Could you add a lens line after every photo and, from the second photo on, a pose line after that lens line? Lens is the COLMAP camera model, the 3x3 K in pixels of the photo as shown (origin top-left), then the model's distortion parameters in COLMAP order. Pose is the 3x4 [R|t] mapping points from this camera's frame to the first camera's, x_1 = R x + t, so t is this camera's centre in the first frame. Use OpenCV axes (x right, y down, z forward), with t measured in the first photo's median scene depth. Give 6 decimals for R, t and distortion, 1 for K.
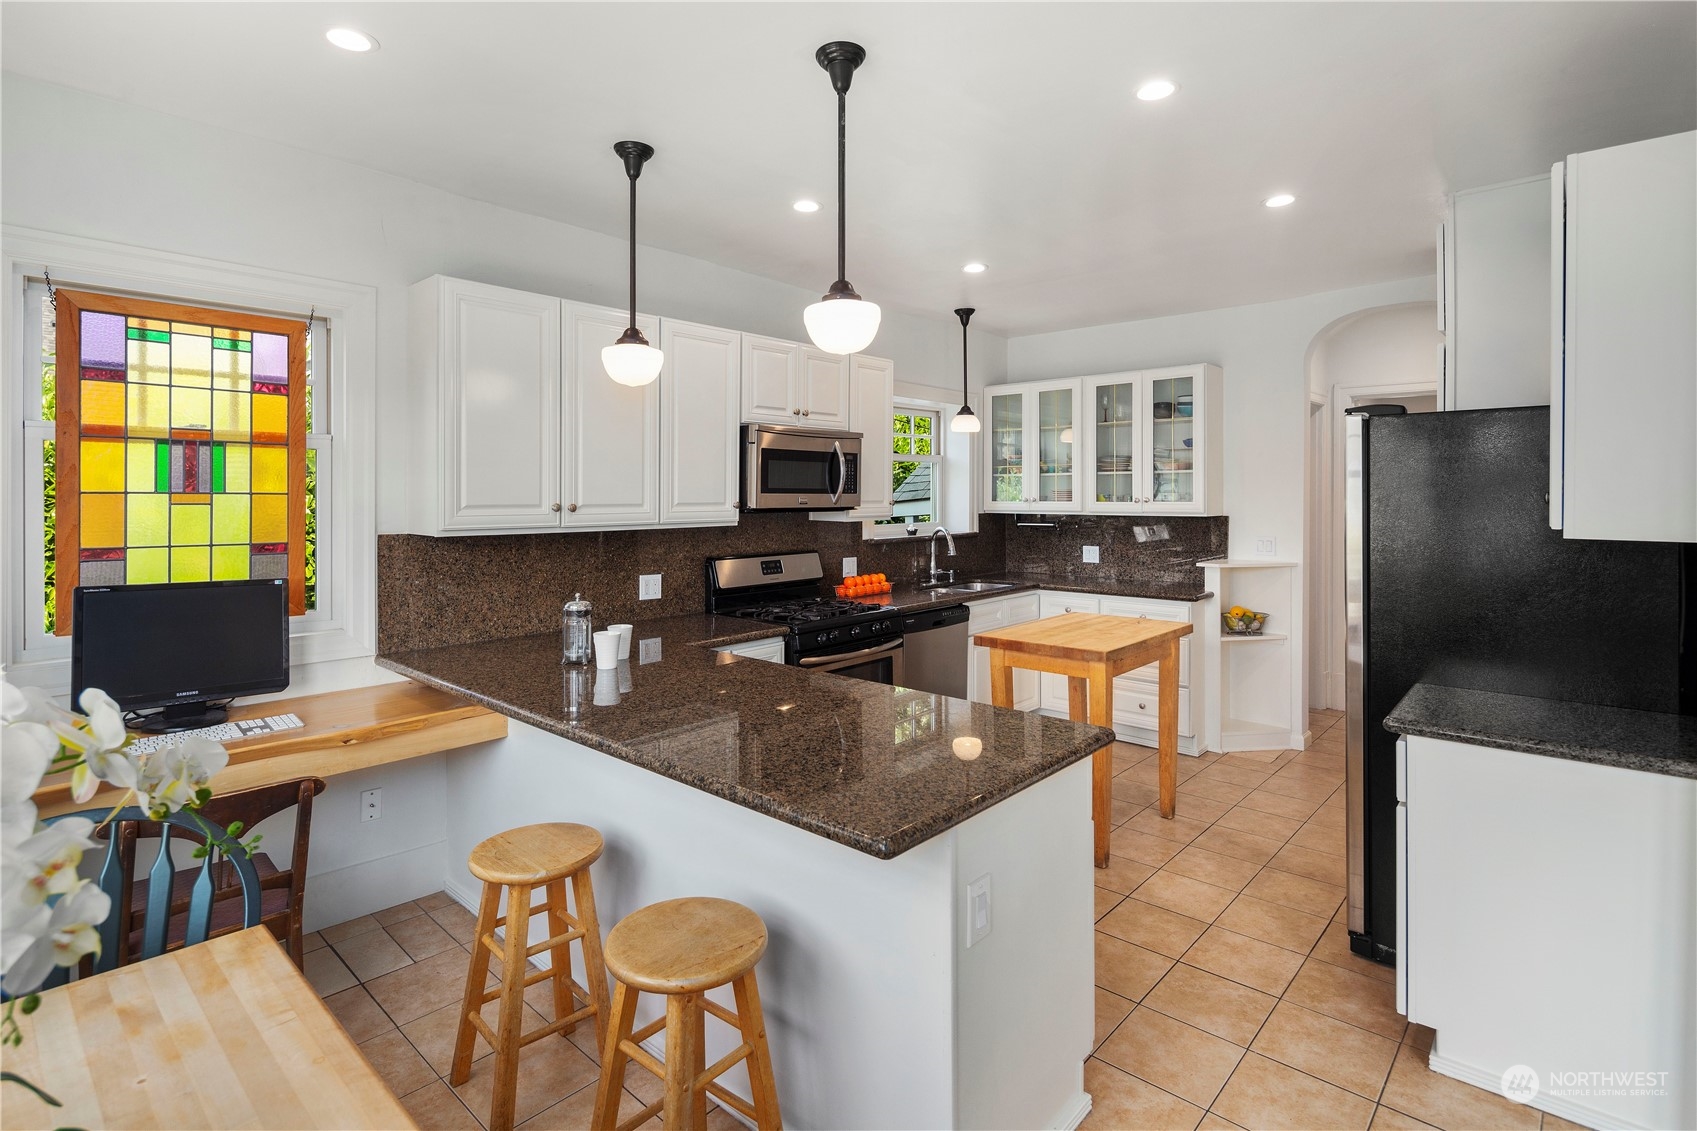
lens RADIAL K [[834.3, 0, 846.1], [0, 834.3, 475.9], [0, 0, 1]] dist [0.009523, -0.006921]
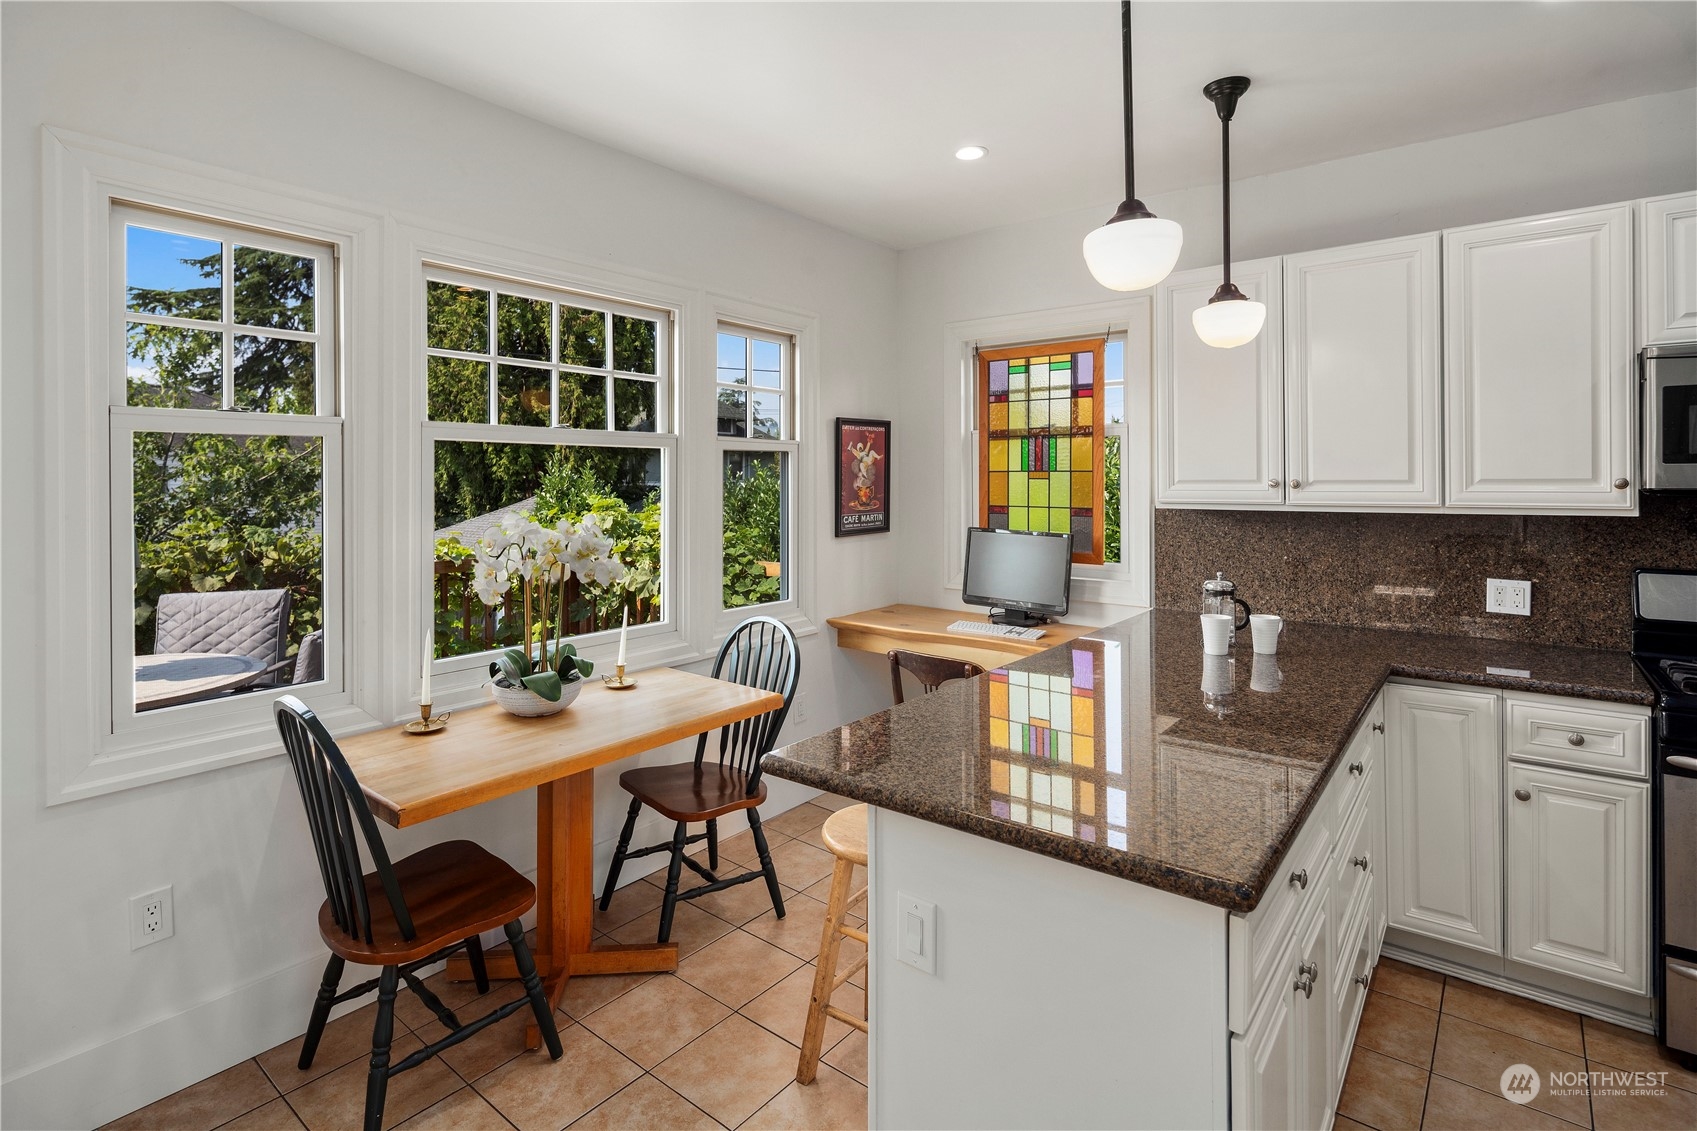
lens RADIAL K [[834.3, 0, 846.1], [0, 834.3, 475.9], [0, 0, 1]] dist [0.009523, -0.006921]
pose [[0.061553, -0.005024, -0.998091, 0.609173], [0.023463, 0.999718, -0.003585, 0.023841], [0.997828, -0.023197, 0.061654, 0.520590]]
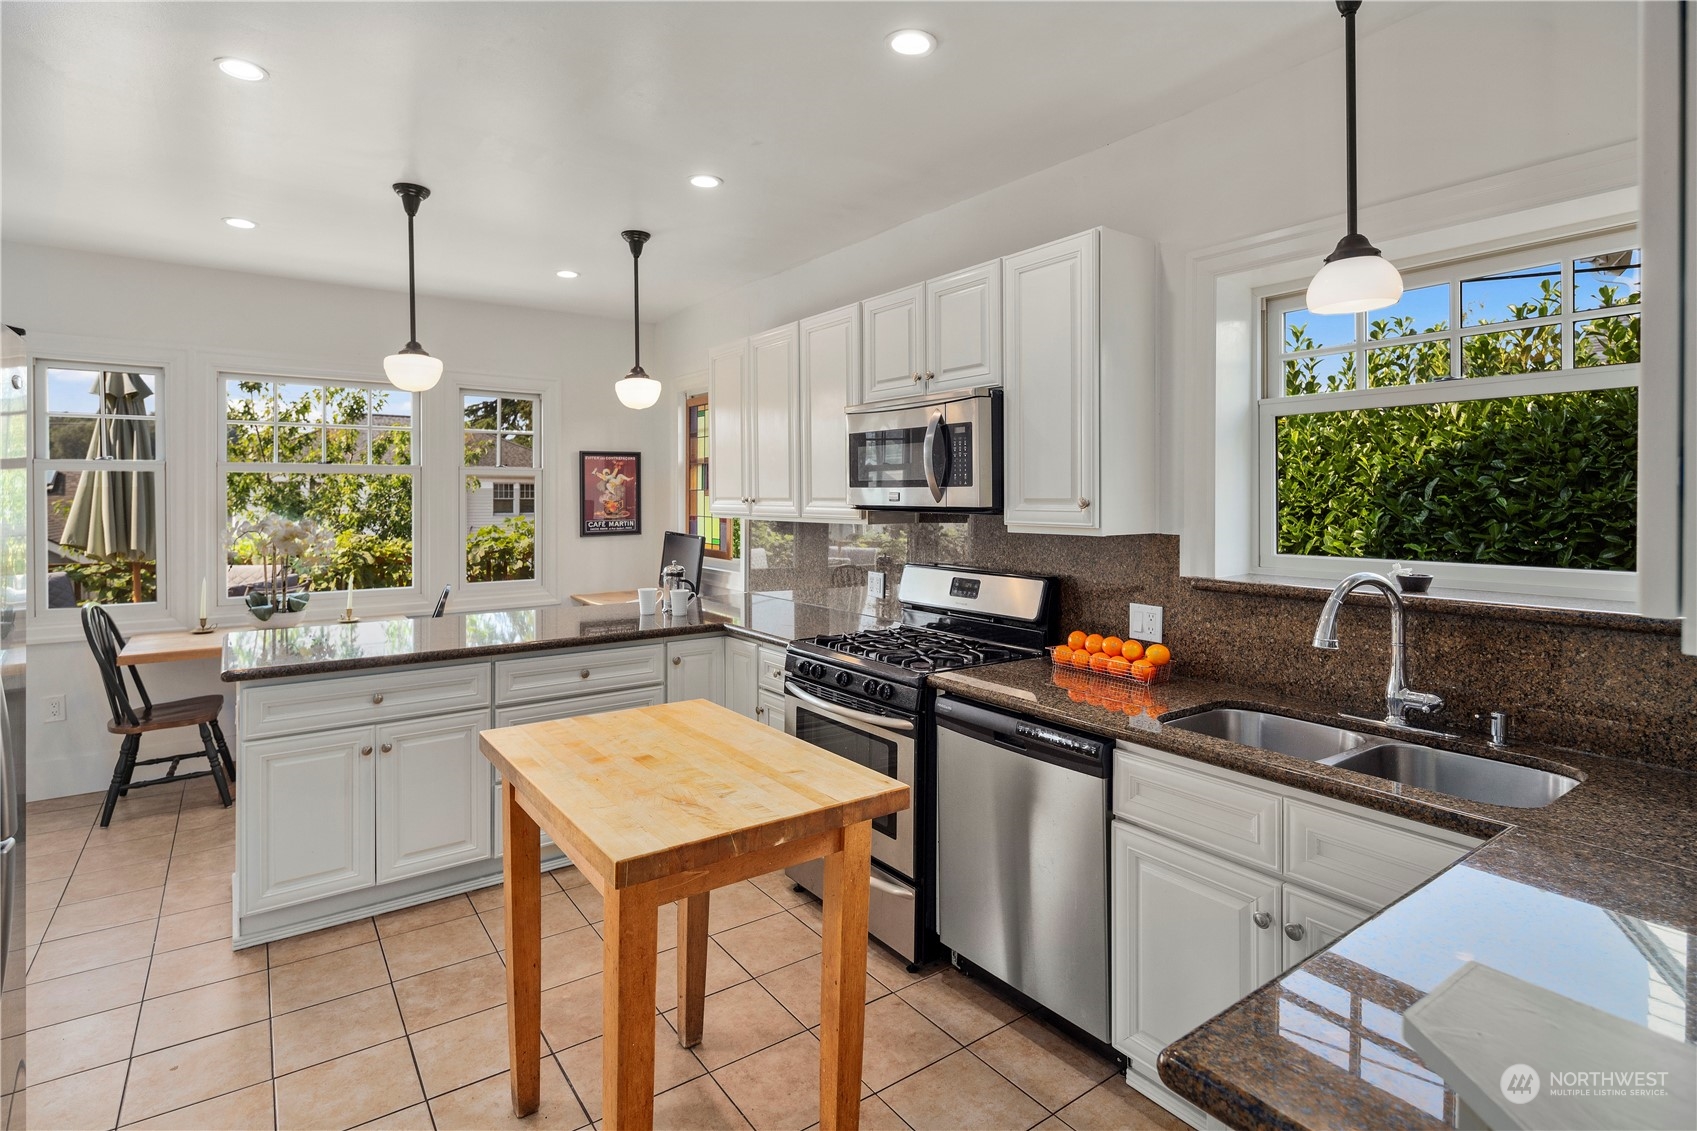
lens RADIAL K [[834.3, 0, 846.1], [0, 834.3, 475.9], [0, 0, 1]] dist [0.009523, -0.006921]
pose [[-0.203954, -0.025881, -0.978638, 0.991453], [0.015017, 0.999450, -0.029561, 0.045775], [0.978865, -0.020725, -0.203454, 1.573650]]
